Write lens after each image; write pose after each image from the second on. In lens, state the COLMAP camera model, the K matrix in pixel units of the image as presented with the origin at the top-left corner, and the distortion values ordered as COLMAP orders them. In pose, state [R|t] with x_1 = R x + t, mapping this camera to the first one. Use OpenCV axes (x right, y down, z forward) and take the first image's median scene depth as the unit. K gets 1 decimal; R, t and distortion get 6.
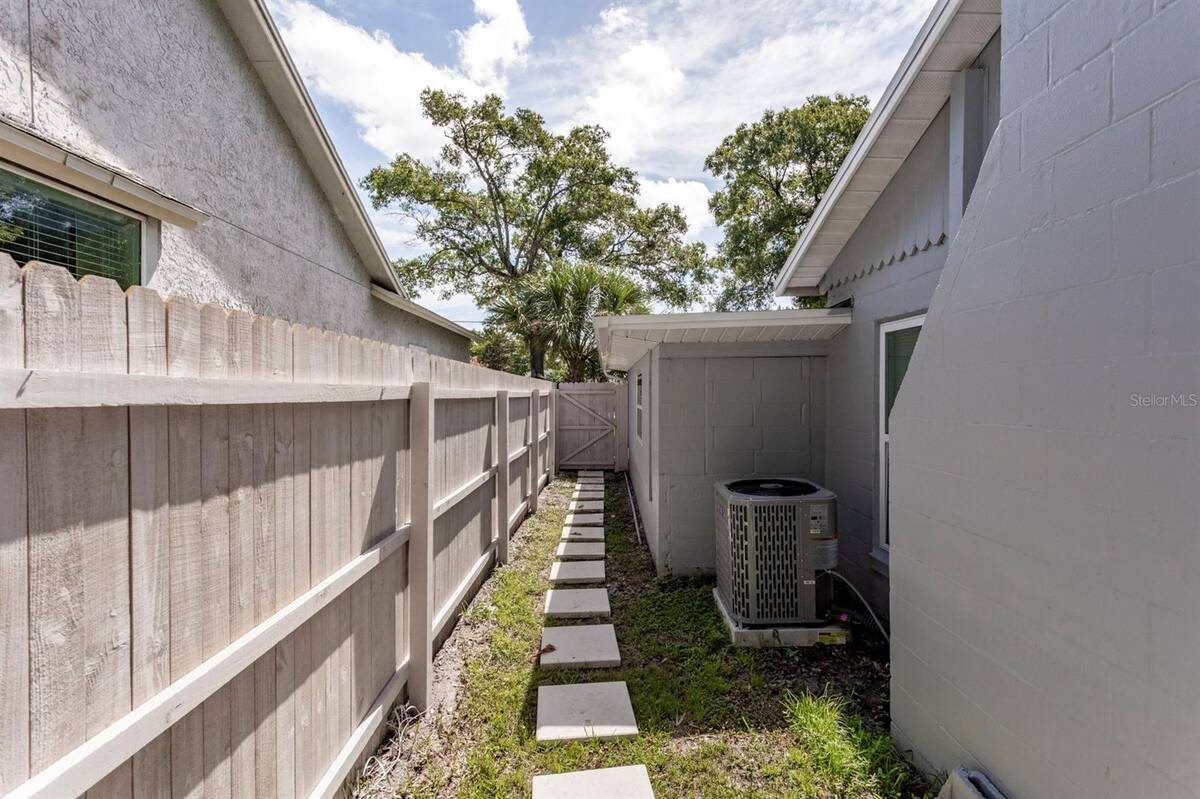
lens RADIAL K [[562.0, 0, 602.5], [0, 562.0, 393.2], [0, 0, 1]] dist [-0.001880, 0.001271]
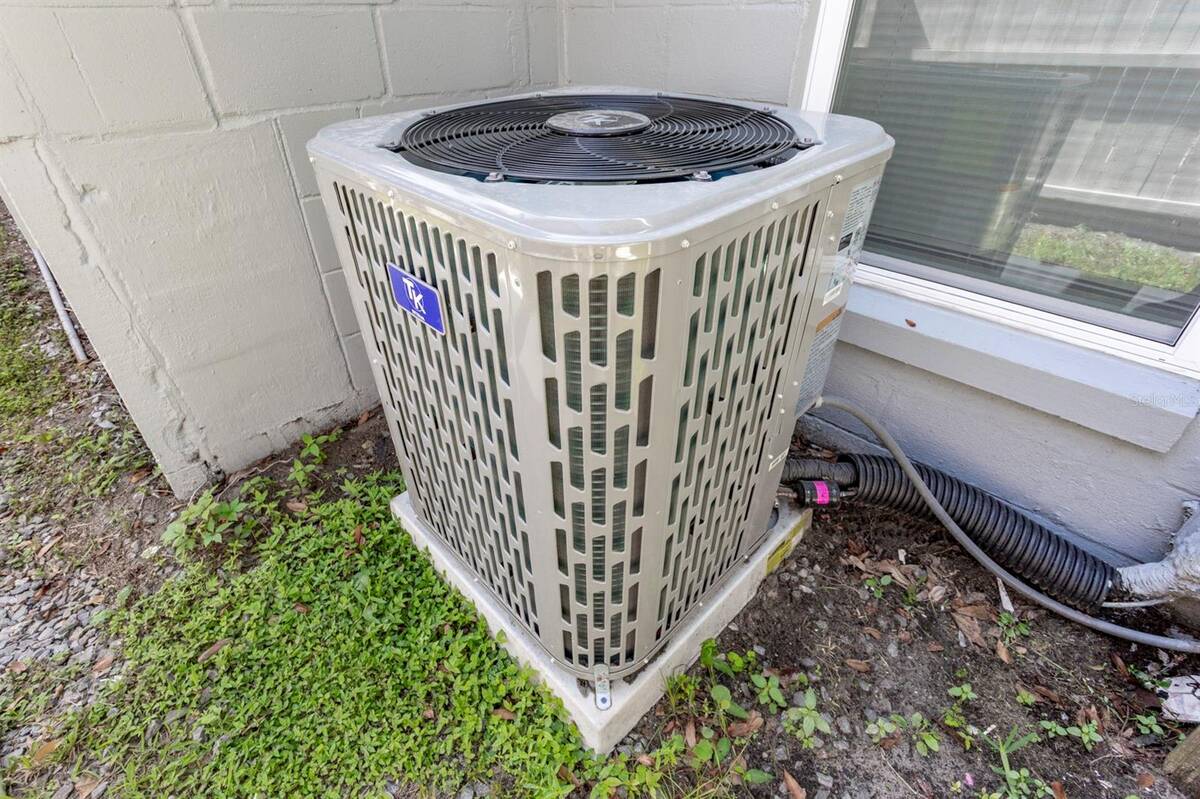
lens RADIAL K [[562.0, 0, 597.3], [0, 562.0, 391.4], [0, 0, 1]] dist [-0.001880, 0.001271]
pose [[0.712323, -0.391843, 0.582284, 0.126629], [0.006966, 0.833546, 0.552407, 0.127923], [-0.701817, -0.389436, 0.596483, 0.800472]]
